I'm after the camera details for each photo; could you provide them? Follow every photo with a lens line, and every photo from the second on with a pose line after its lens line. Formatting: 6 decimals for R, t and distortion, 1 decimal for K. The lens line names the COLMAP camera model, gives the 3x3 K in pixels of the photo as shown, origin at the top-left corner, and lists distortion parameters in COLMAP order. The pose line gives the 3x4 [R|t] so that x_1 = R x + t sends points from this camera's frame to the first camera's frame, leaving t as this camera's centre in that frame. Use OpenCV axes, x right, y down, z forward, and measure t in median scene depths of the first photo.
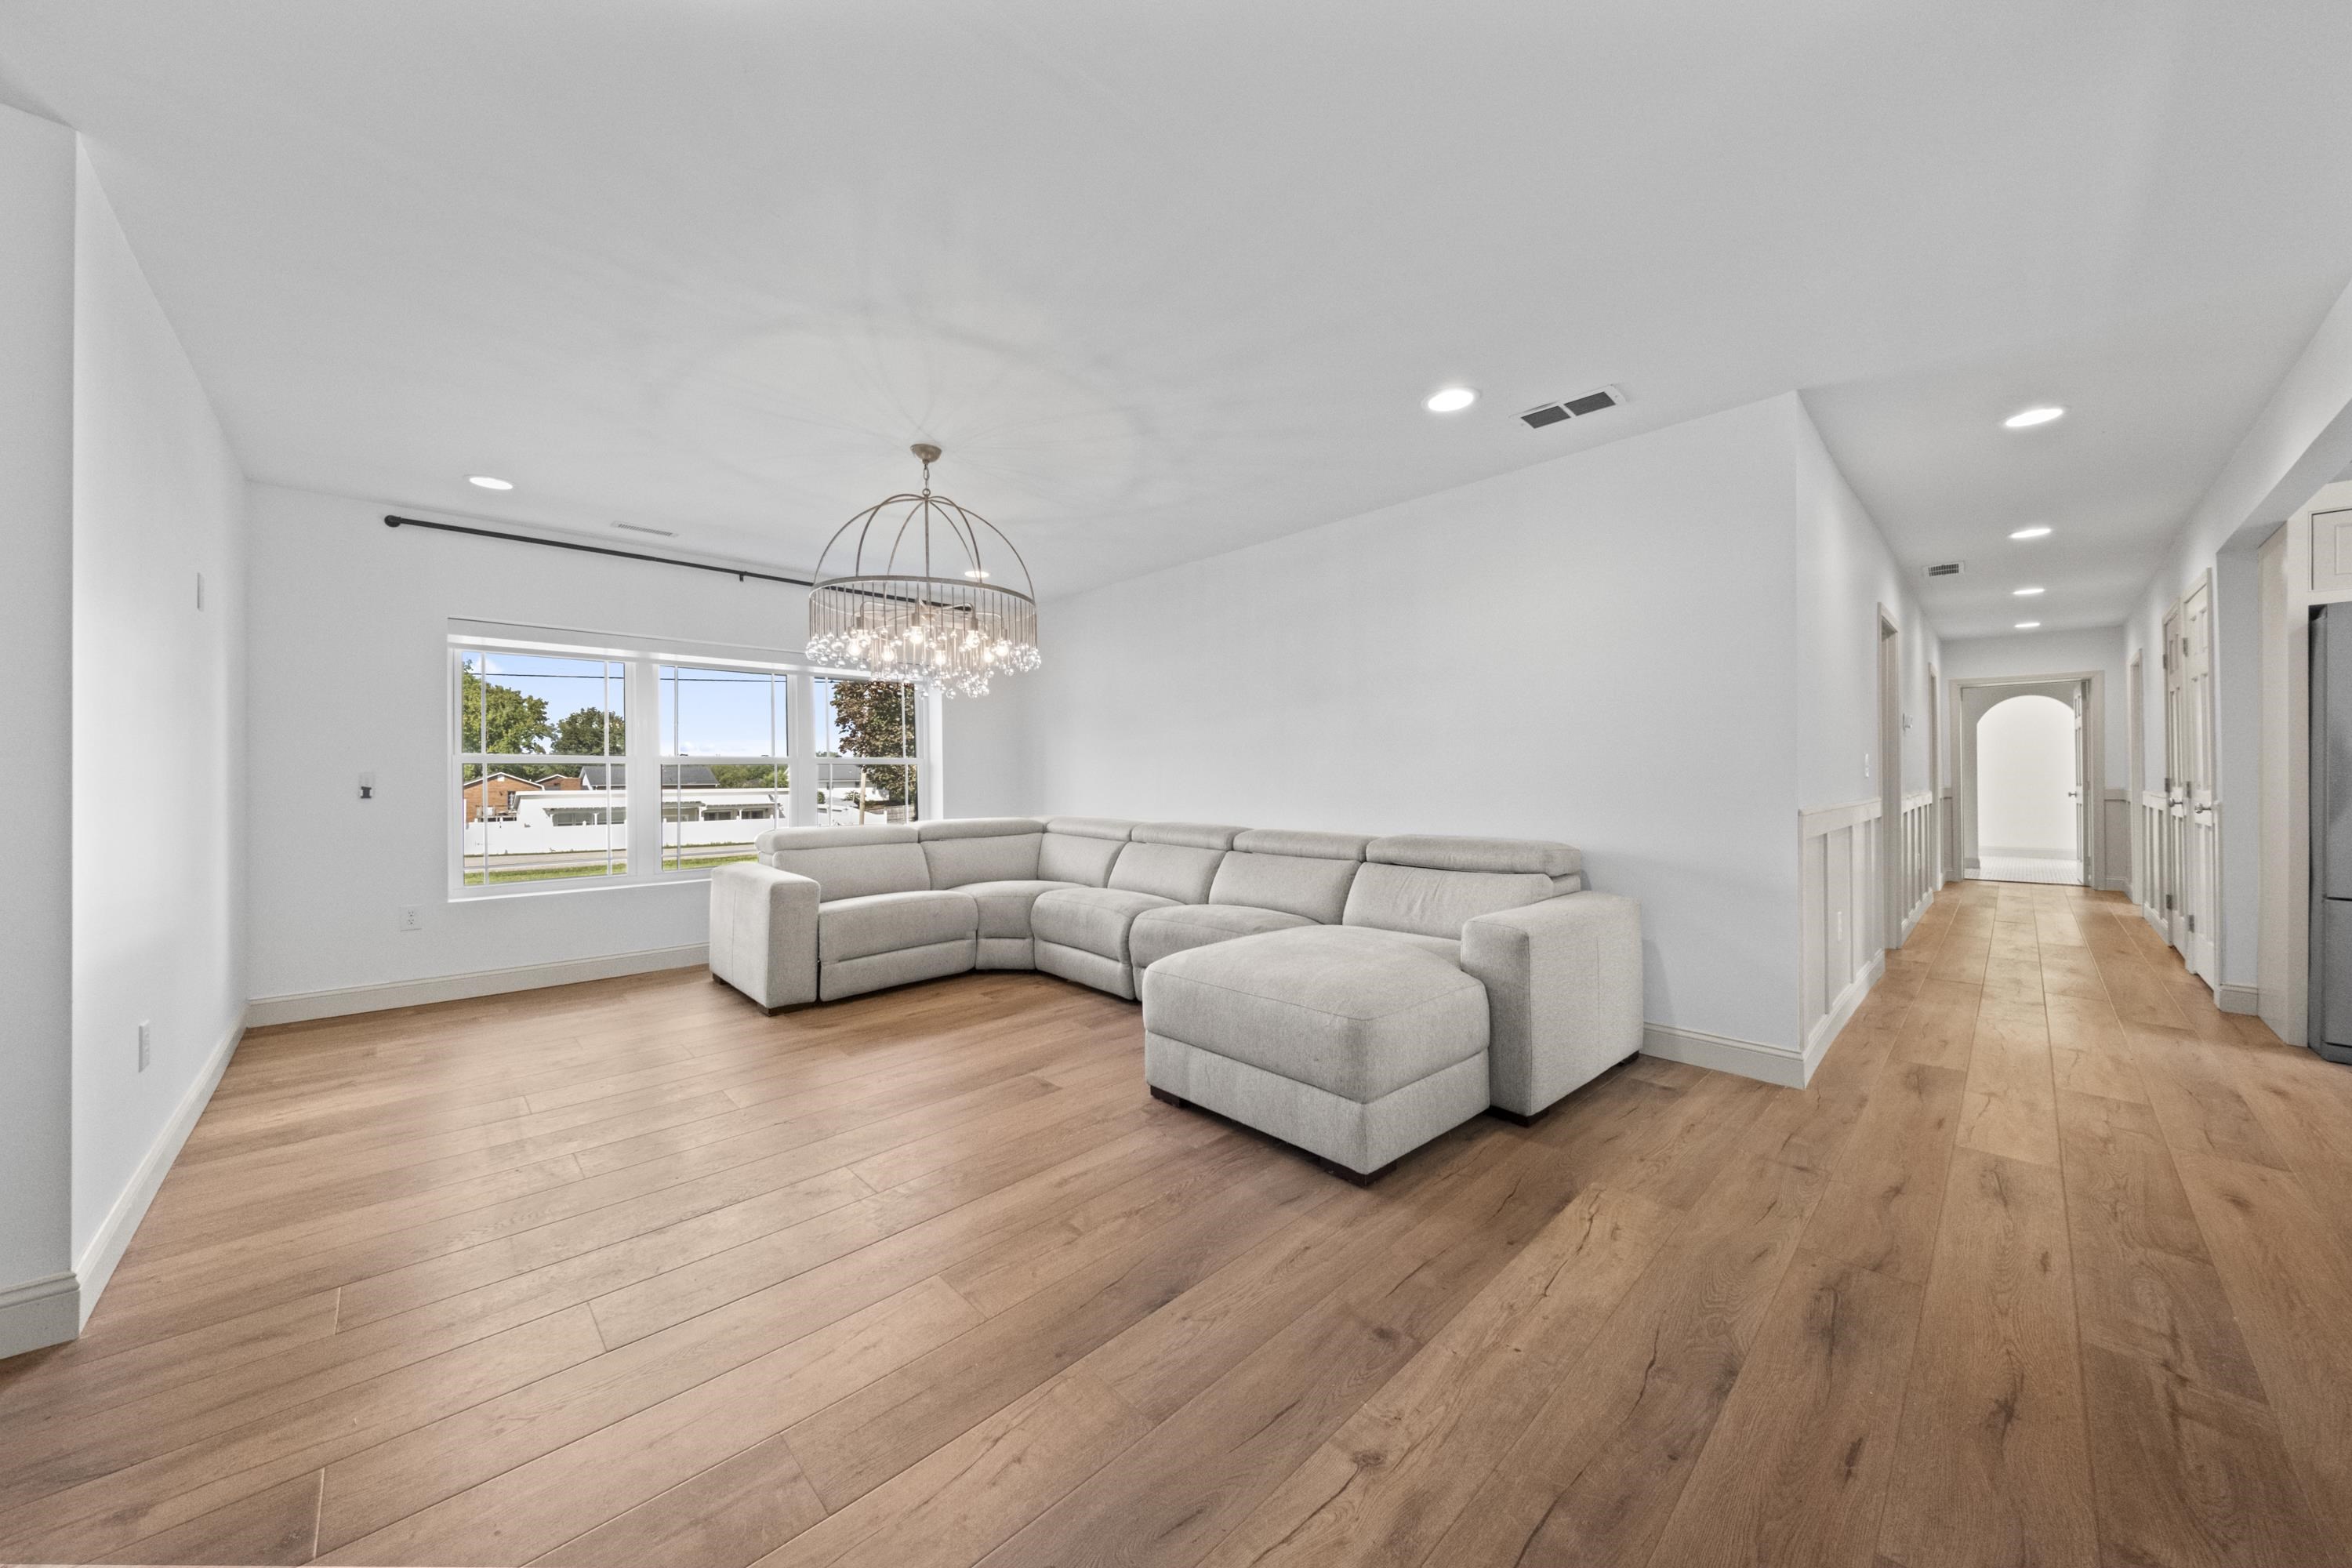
lens RADIAL K [[812.0, 0, 1175.6], [0, 812.0, 753.9], [0, 0, 1]] dist [-0.000100, -0.003431]
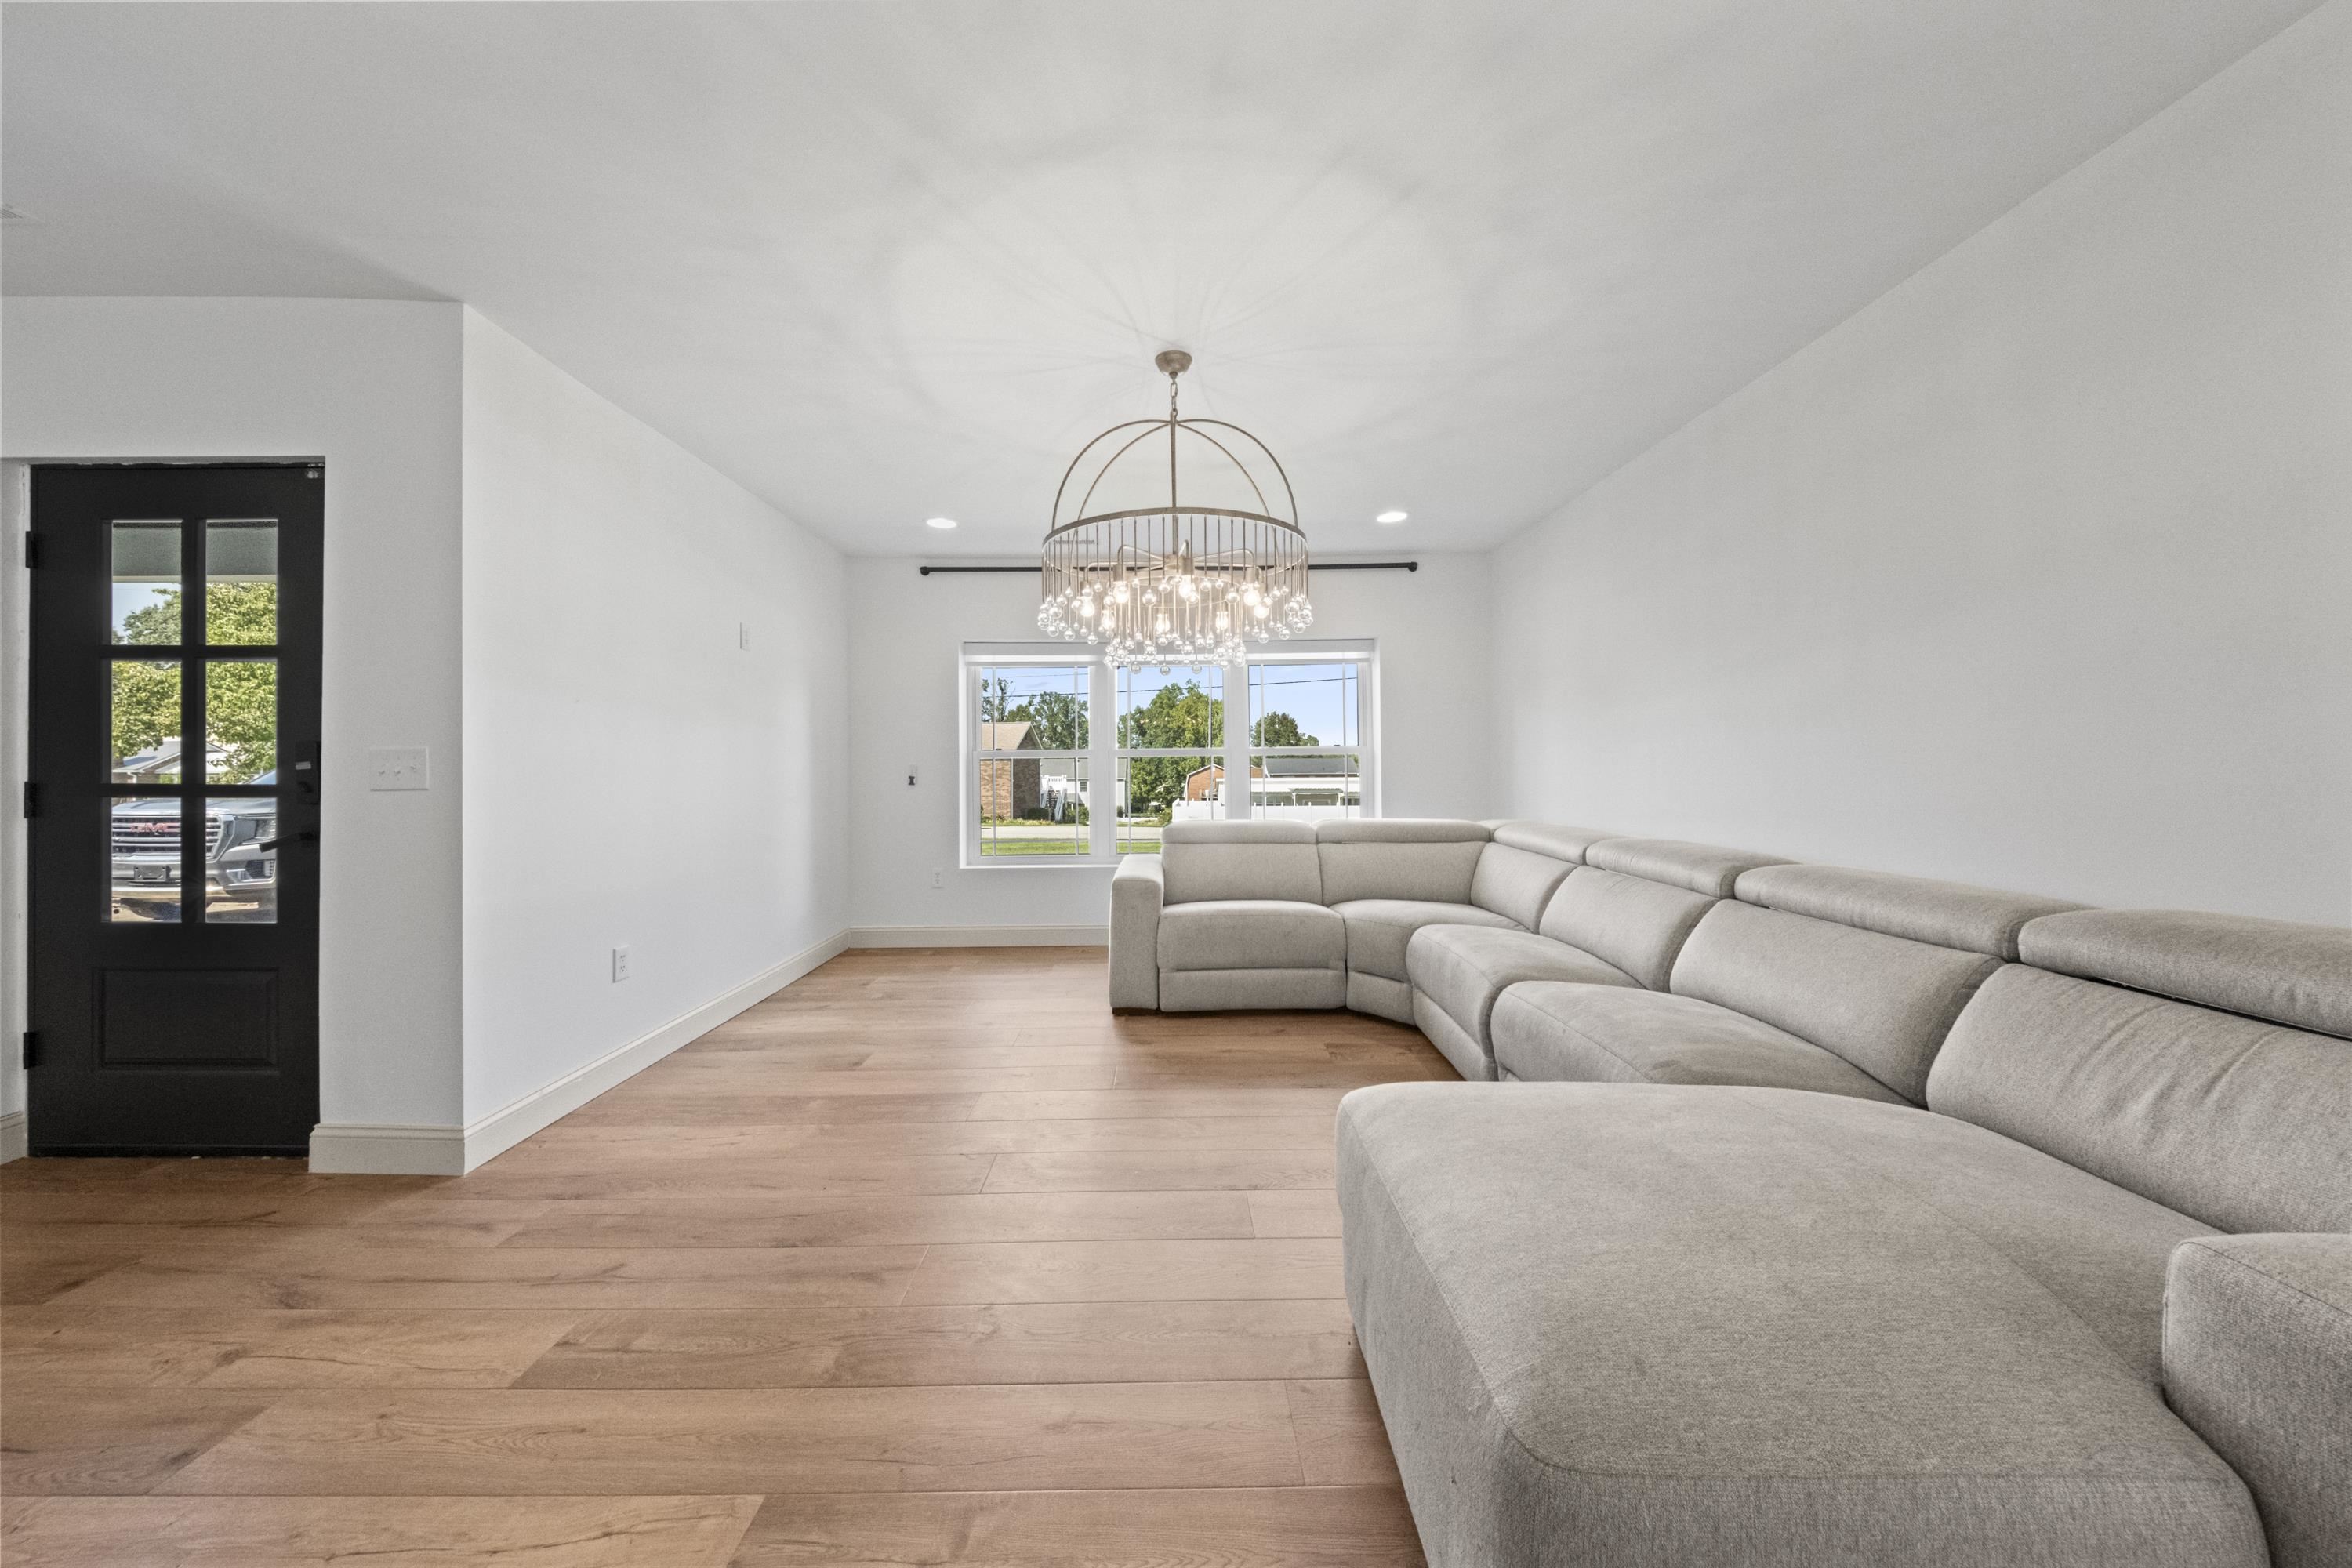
lens RADIAL K [[795.5, 0, 1175.2], [0, 795.5, 771.7], [0, 0, 1]] dist [-0.001436, -0.000319]
pose [[0.722221, 0.002757, -0.691657, 0.216534], [0.021713, 0.999409, 0.026657, 0.007186], [0.691322, -0.034270, 0.721734, 0.395708]]
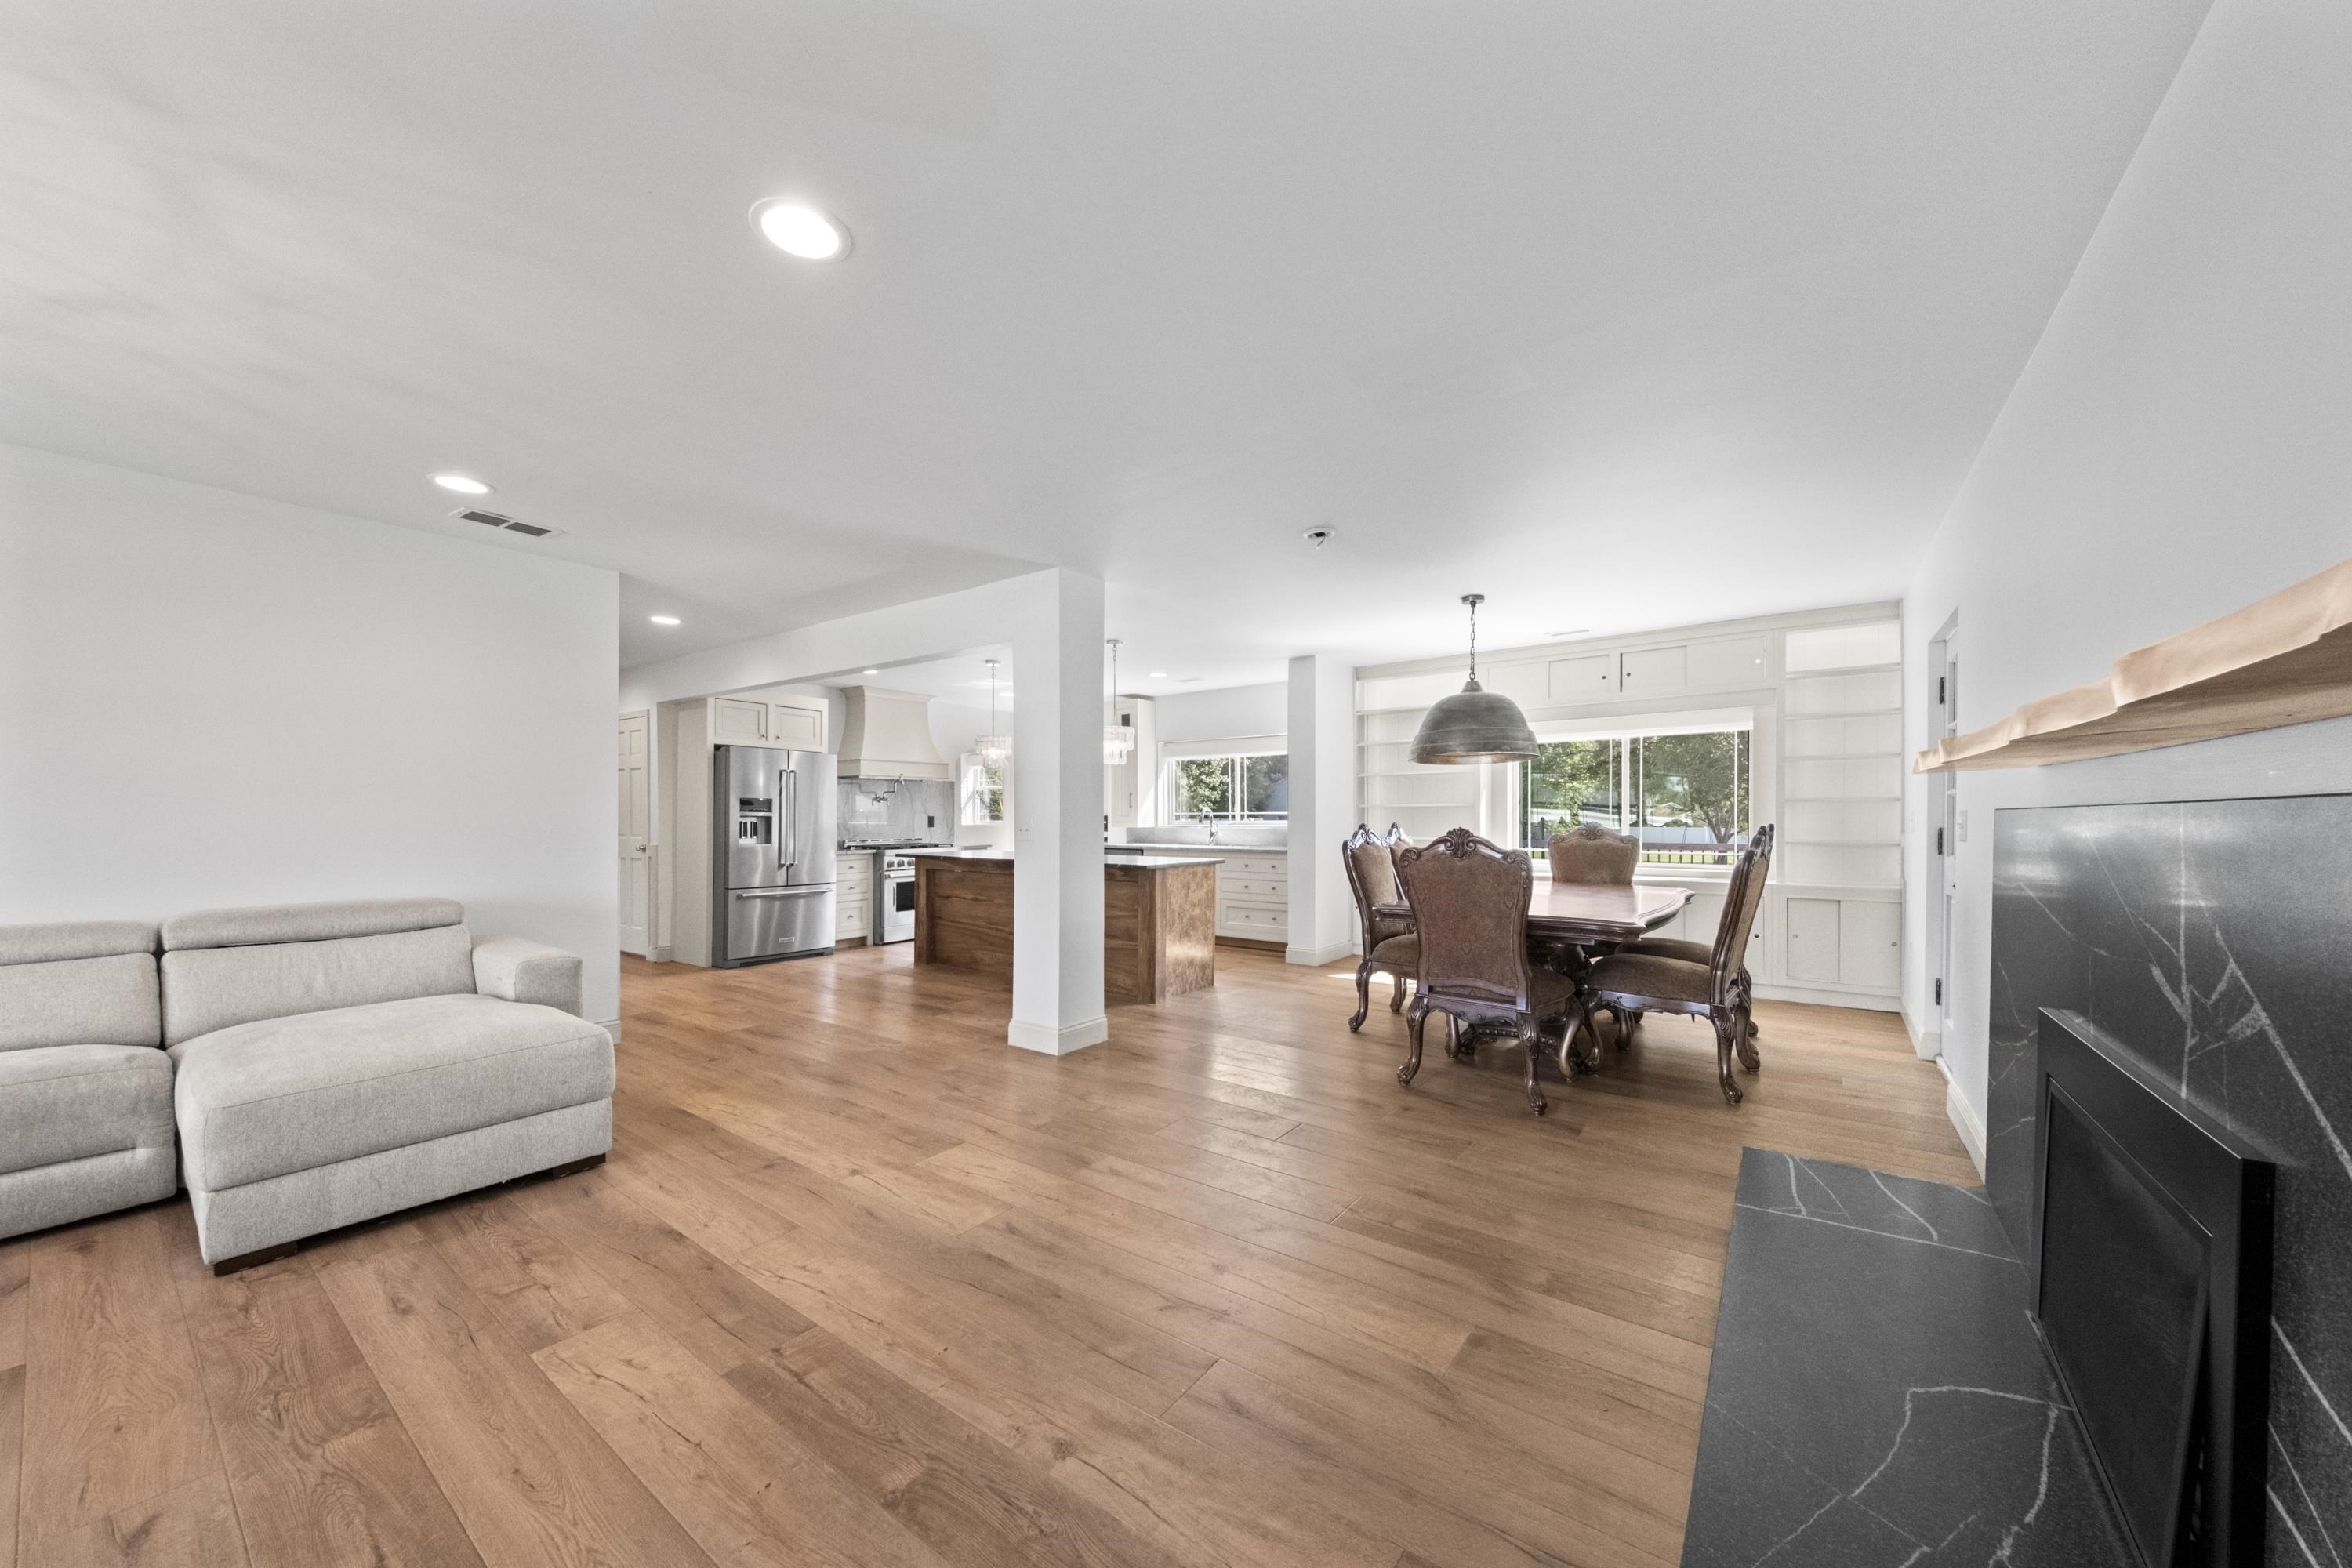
lens RADIAL K [[844.2, 0, 1171.0], [0, 844.2, 796.4], [0, 0, 1]] dist [-0.000578, -0.000062]
pose [[-0.164902, 0.025729, 0.985974, -0.749758], [-0.028395, 0.999122, -0.030821, -0.019221], [-0.985901, -0.033079, -0.164027, 0.211858]]
